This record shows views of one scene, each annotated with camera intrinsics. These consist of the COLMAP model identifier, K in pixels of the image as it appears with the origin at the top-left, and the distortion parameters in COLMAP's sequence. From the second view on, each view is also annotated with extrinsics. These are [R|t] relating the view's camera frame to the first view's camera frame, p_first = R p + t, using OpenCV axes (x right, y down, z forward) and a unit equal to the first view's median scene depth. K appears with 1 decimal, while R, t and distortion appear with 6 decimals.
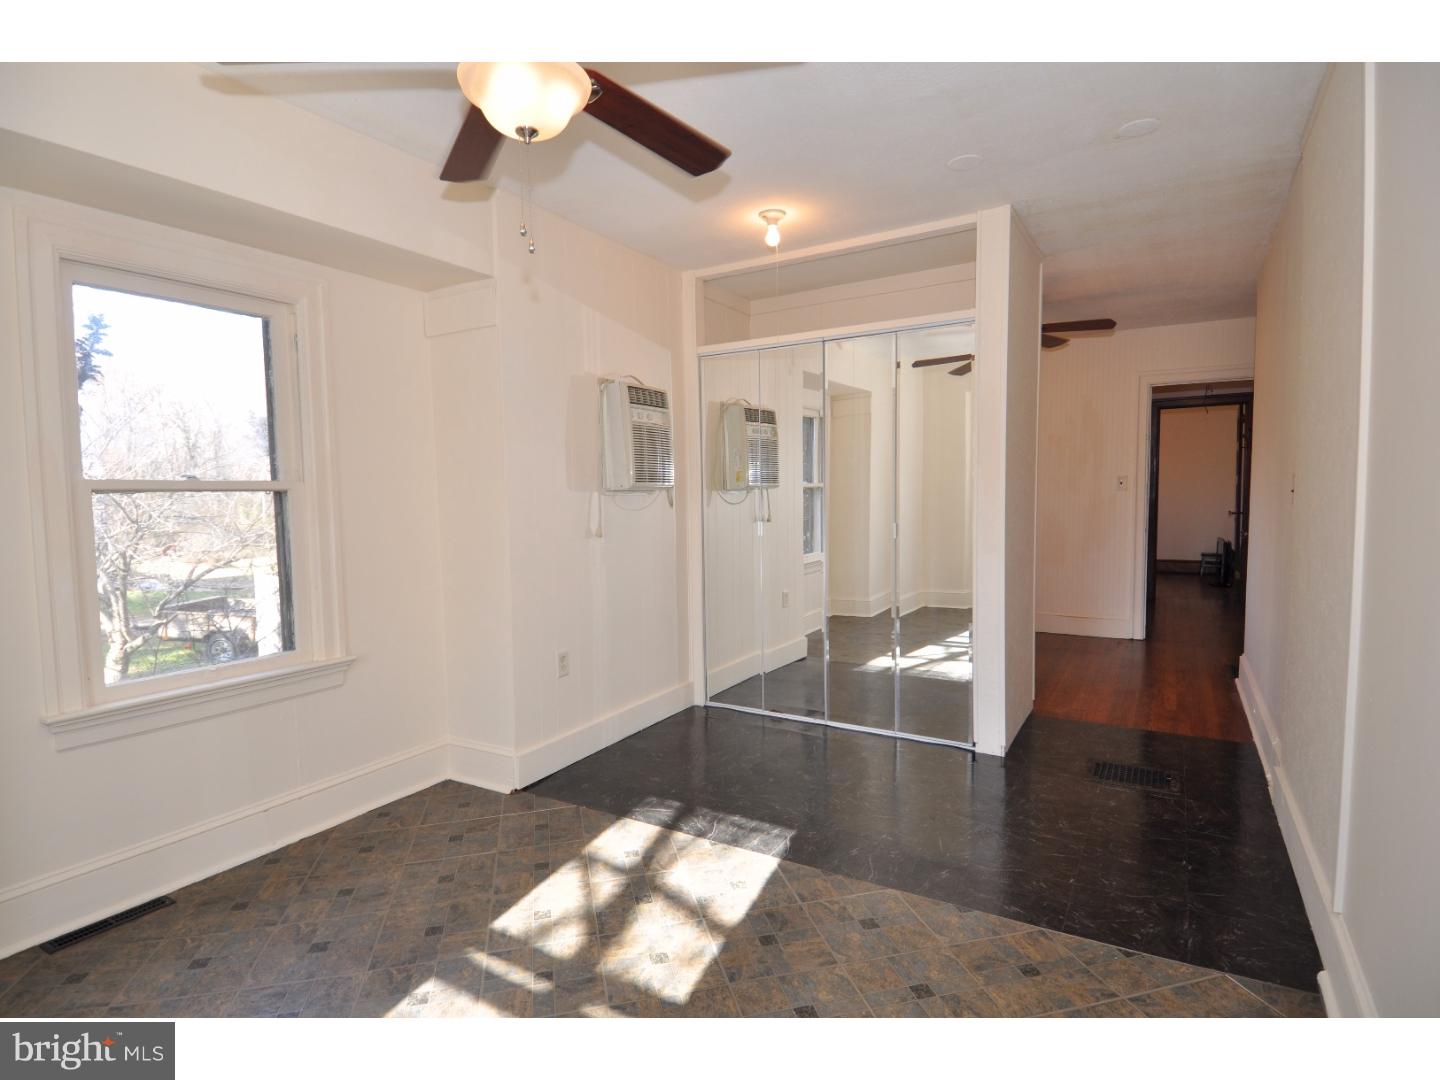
lens RADIAL K [[740.3, 0, 720.0], [0, 740.3, 540.0], [0, 0, 1]] dist [0.055984, -0.058947]
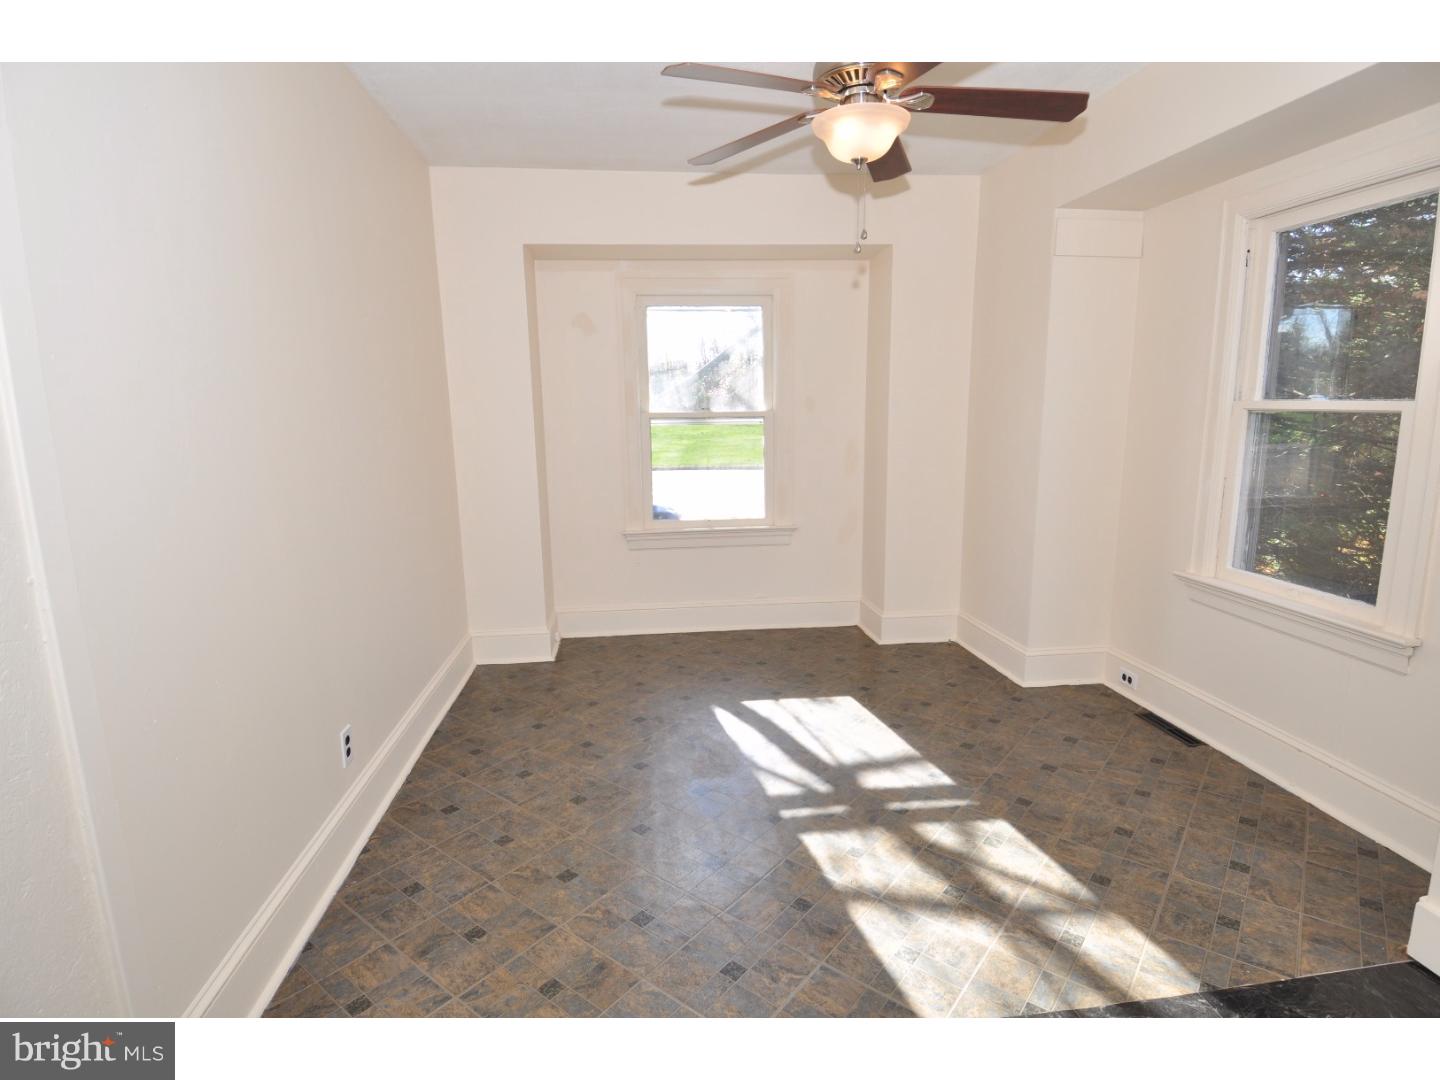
lens RADIAL K [[740.3, 0, 720.0], [0, 740.3, 540.0], [0, 0, 1]] dist [0.055984, -0.058947]
pose [[-0.790844, 0.135046, -0.596932, 0.611604], [-0.007034, 0.973282, 0.229507, -0.137081], [0.611977, 0.185703, -0.768764, 1.466276]]
